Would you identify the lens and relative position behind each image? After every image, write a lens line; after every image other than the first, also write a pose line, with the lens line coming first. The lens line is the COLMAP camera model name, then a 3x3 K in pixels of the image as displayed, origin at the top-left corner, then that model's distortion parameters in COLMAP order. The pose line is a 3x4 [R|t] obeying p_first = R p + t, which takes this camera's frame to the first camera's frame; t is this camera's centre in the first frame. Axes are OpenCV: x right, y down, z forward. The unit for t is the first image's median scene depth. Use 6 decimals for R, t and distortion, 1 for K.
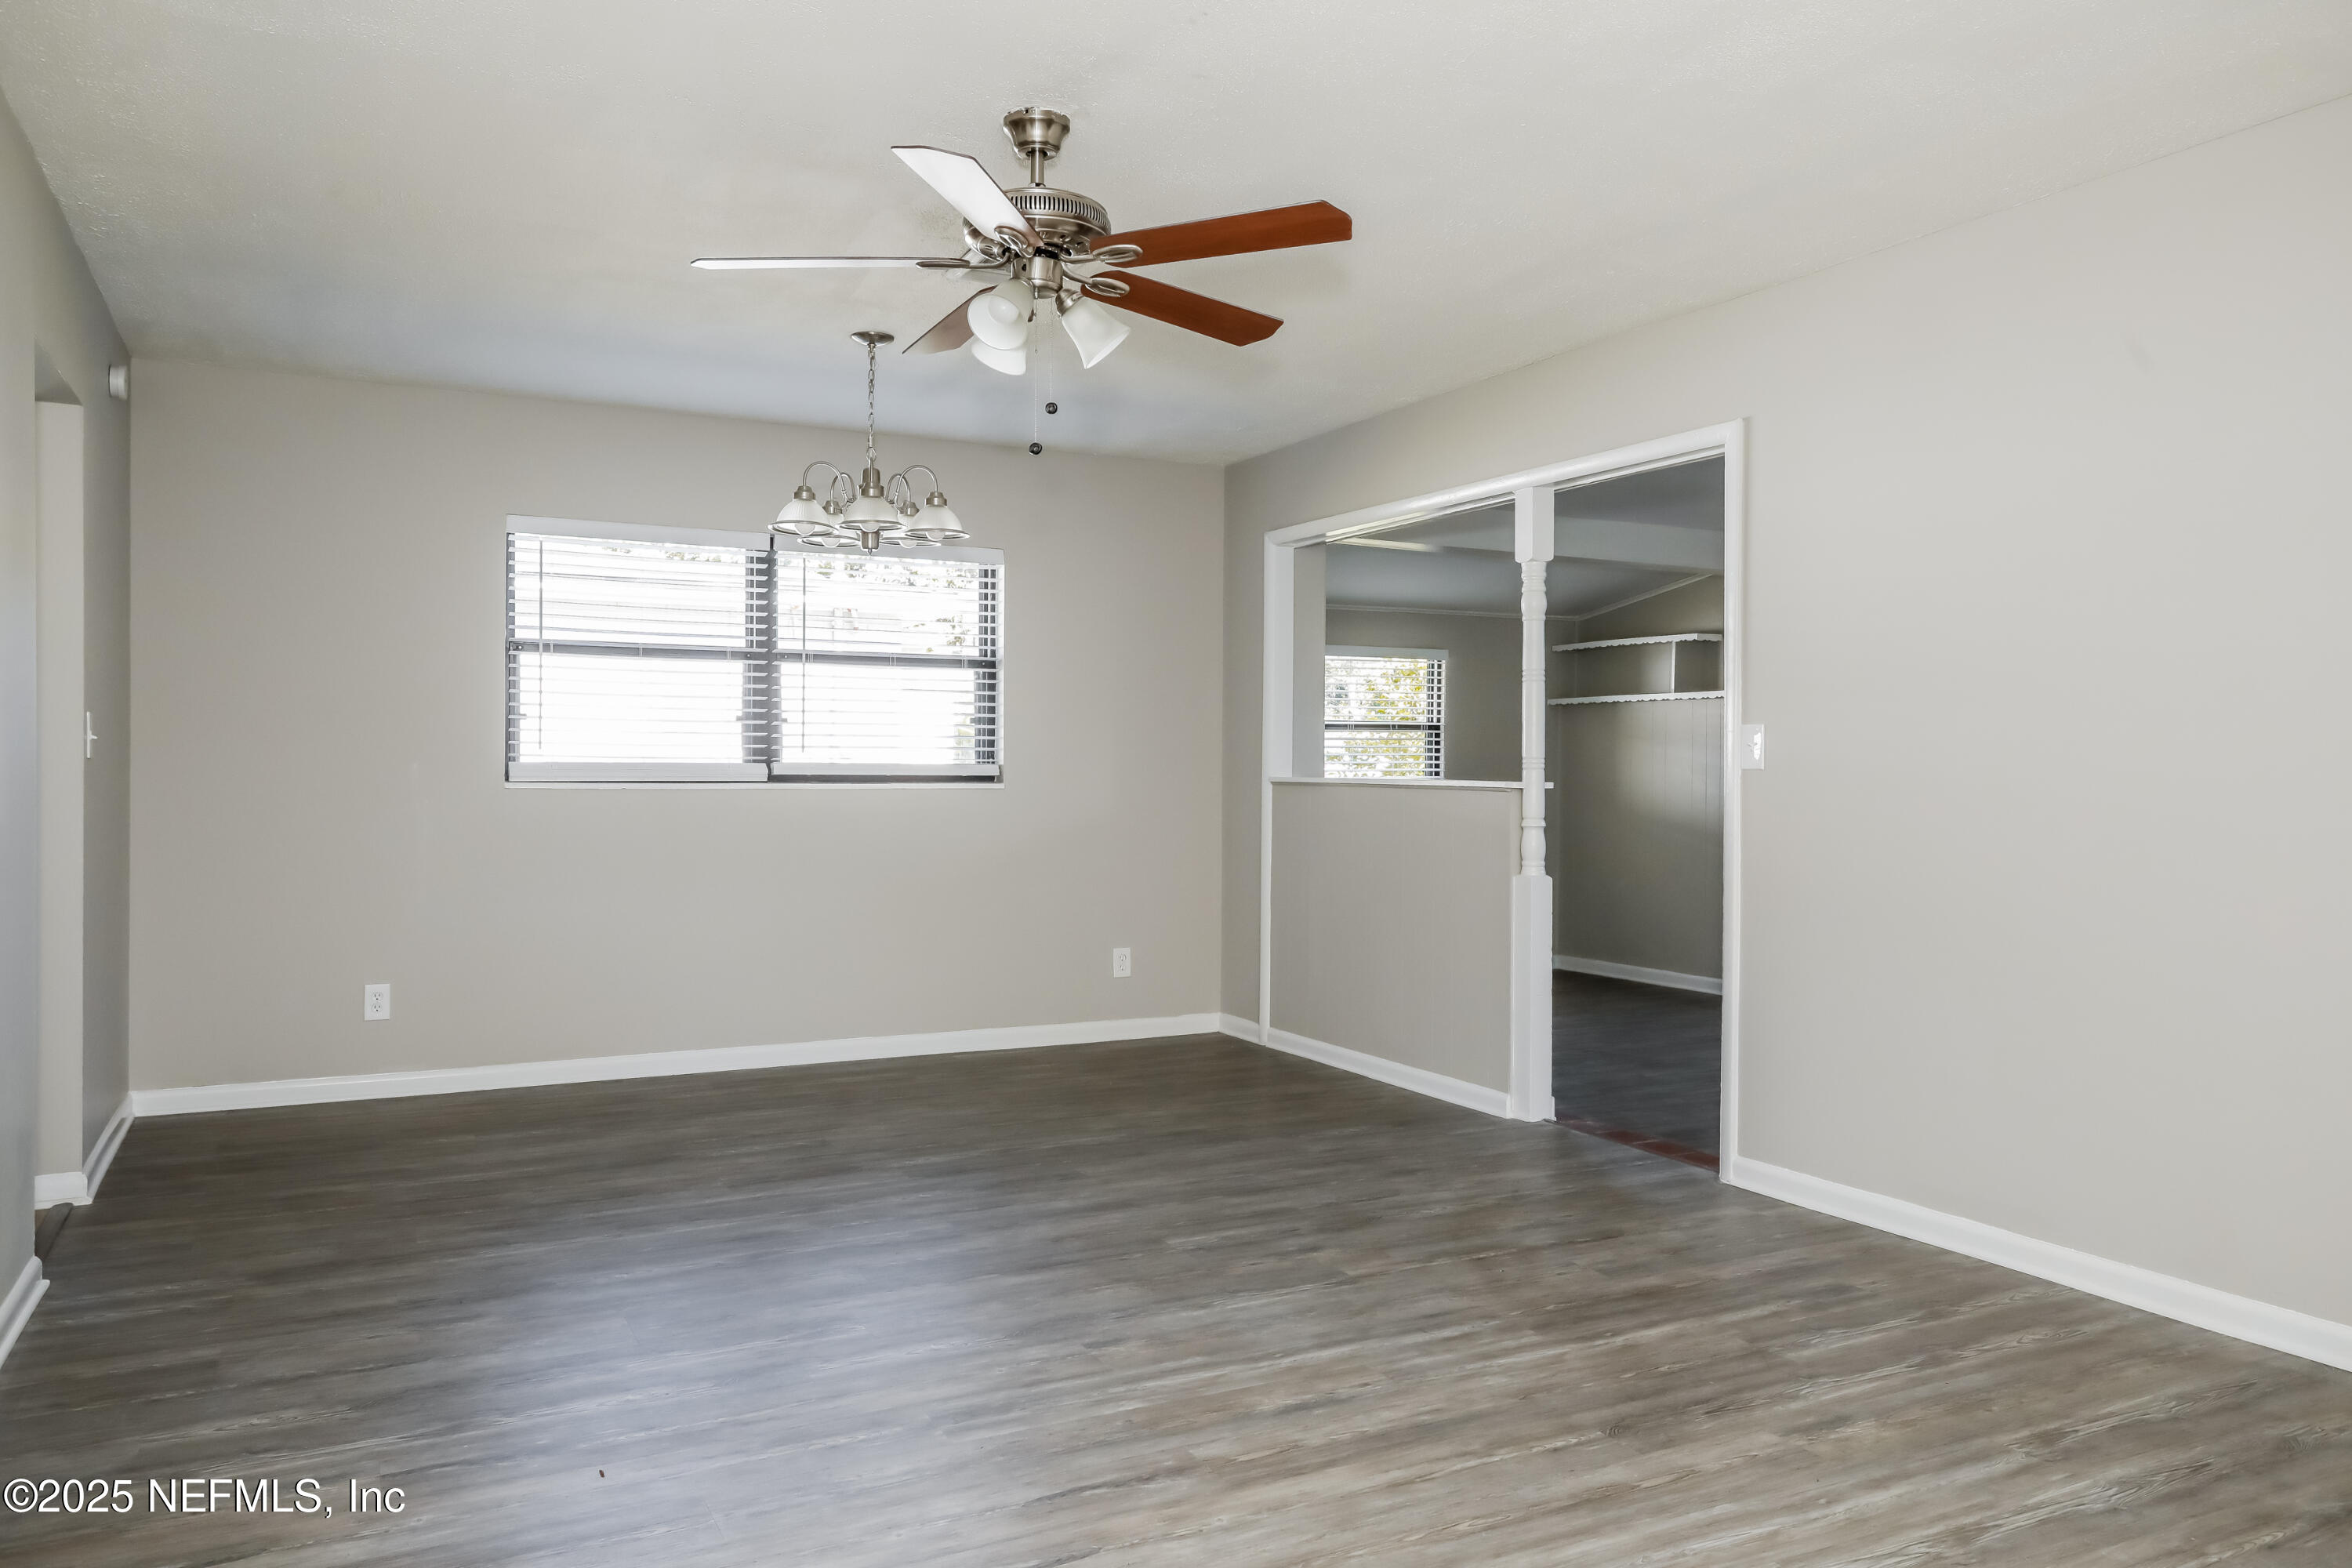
lens RADIAL K [[1624.4, 0, 1176.0], [0, 1624.4, 784.0], [0, 0, 1]] dist [-0.009593, 0.006278]
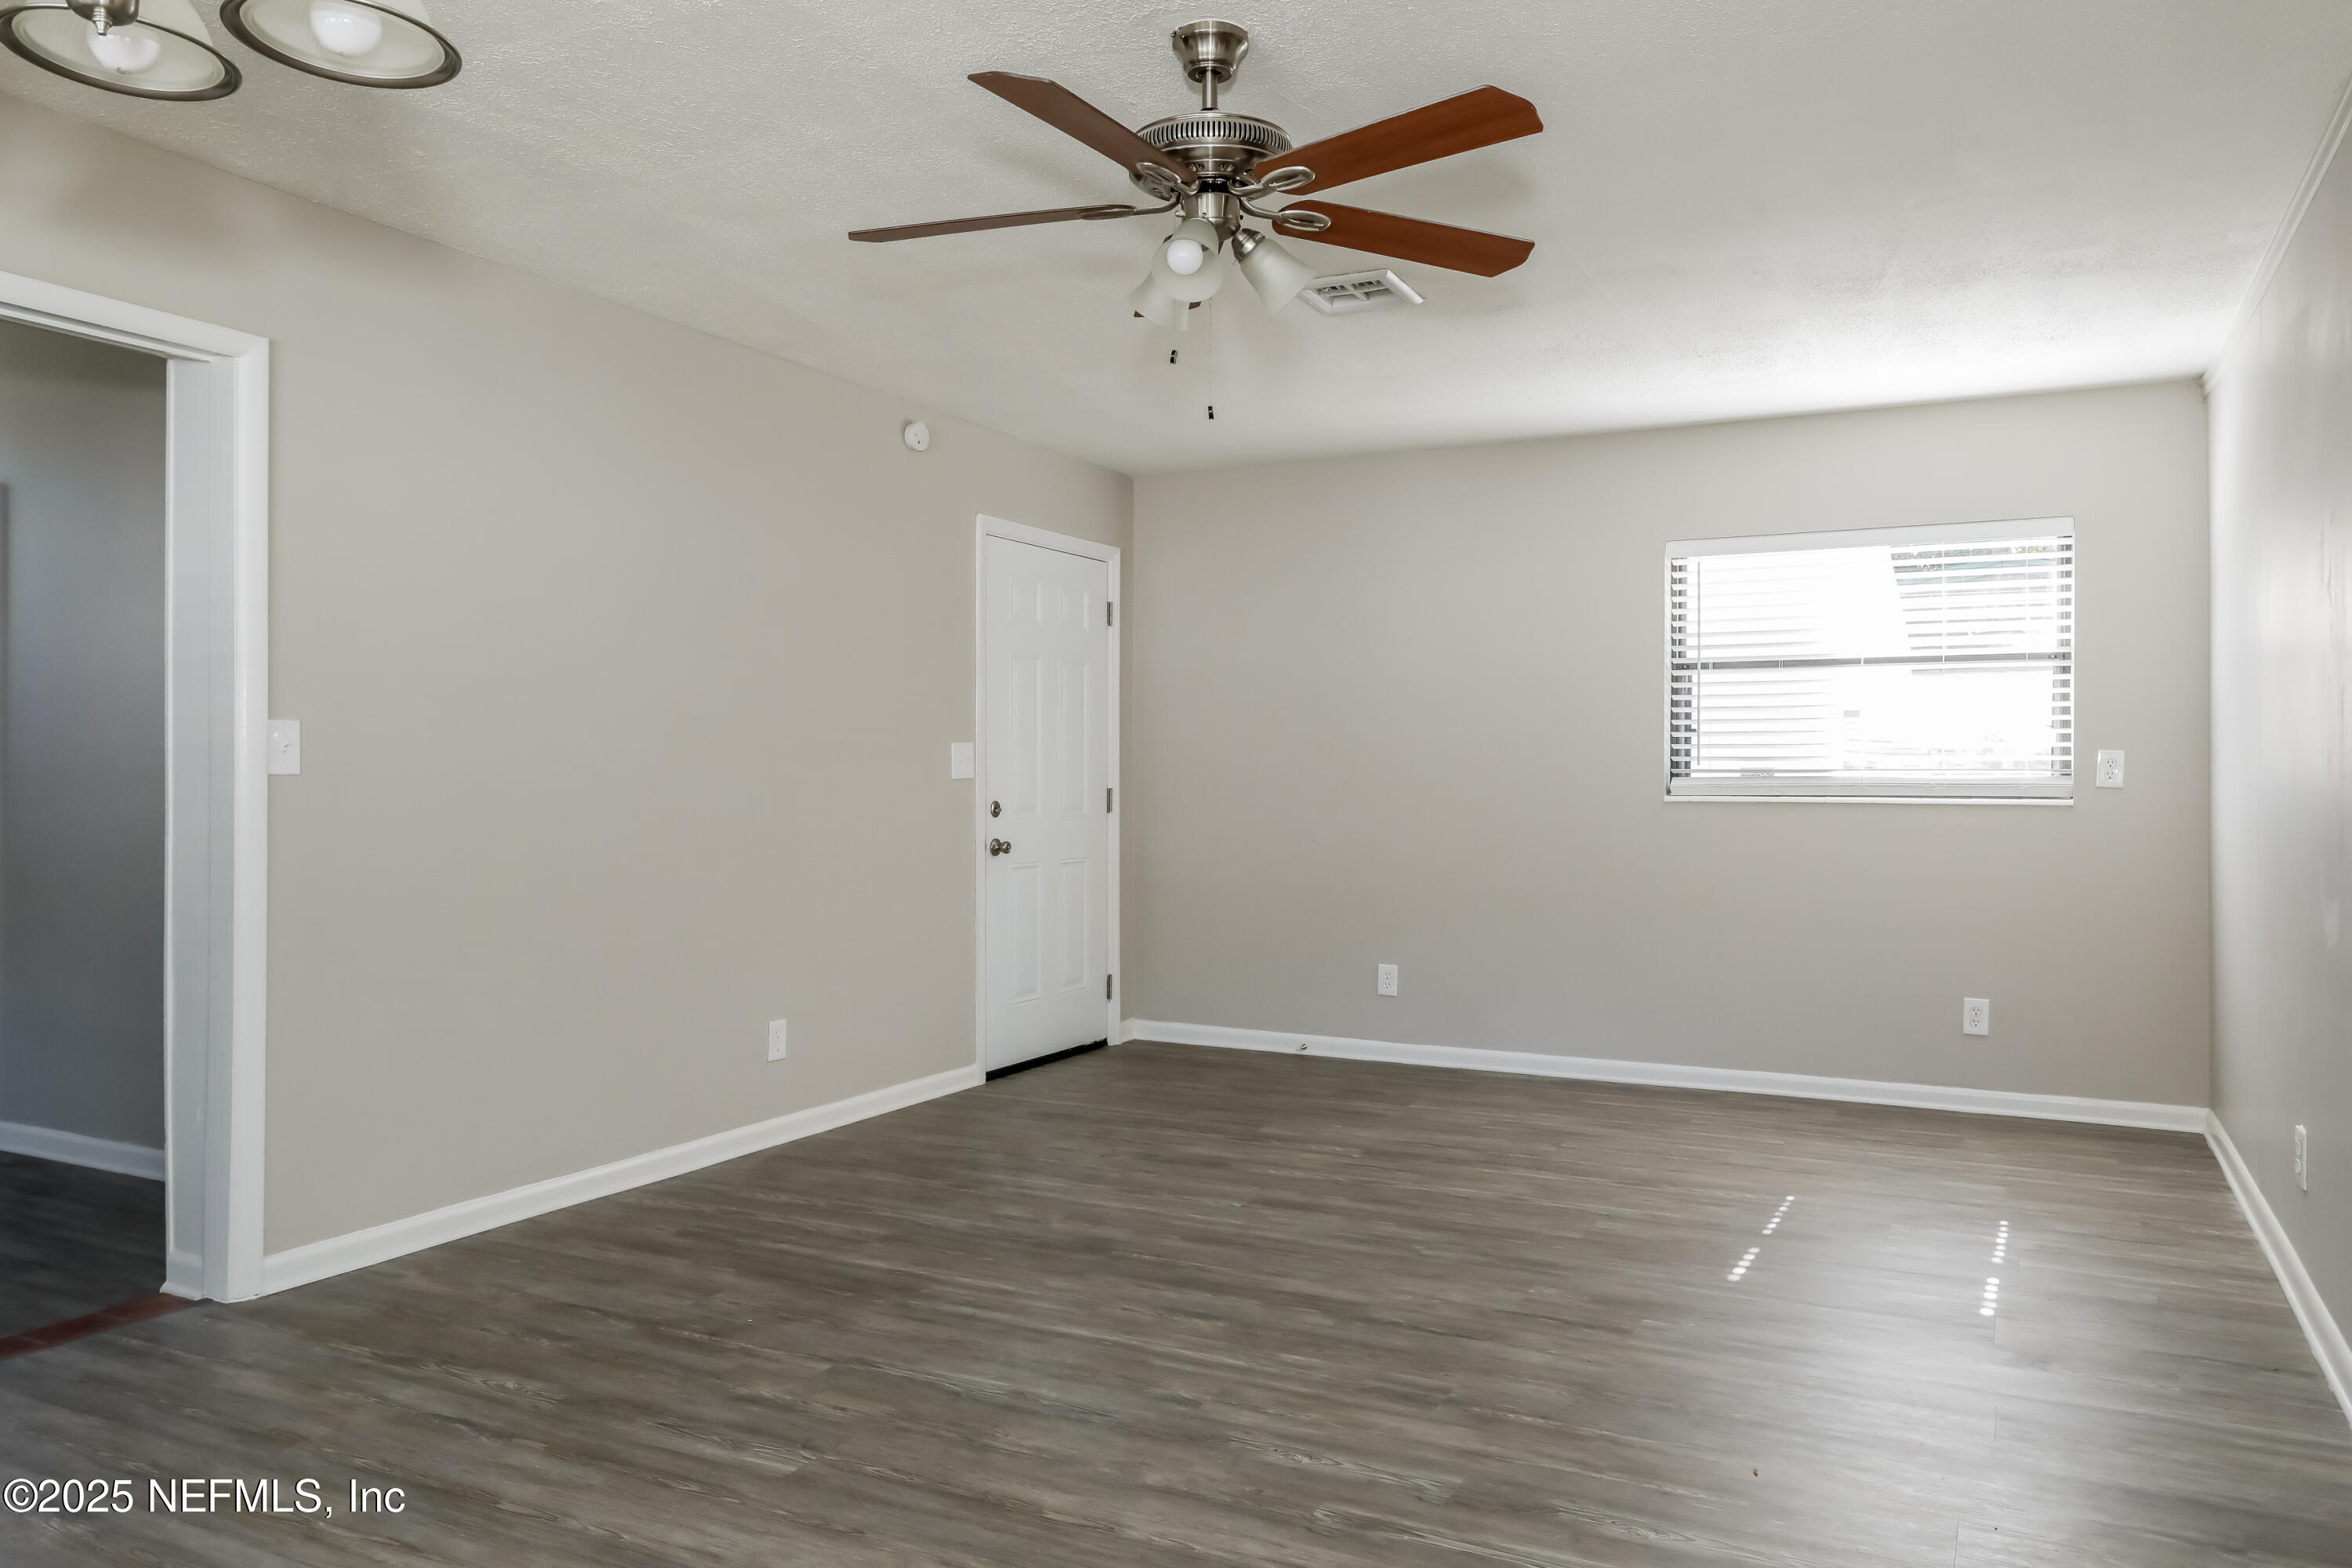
lens RADIAL K [[1624.4, 0, 1176.0], [0, 1624.4, 784.0], [0, 0, 1]] dist [-0.009593, 0.006278]
pose [[-0.570049, -0.008273, 0.821569, -0.794466], [0.004517, 0.999903, 0.013203, -0.019021], [-0.821598, 0.011237, -0.569956, 1.515358]]
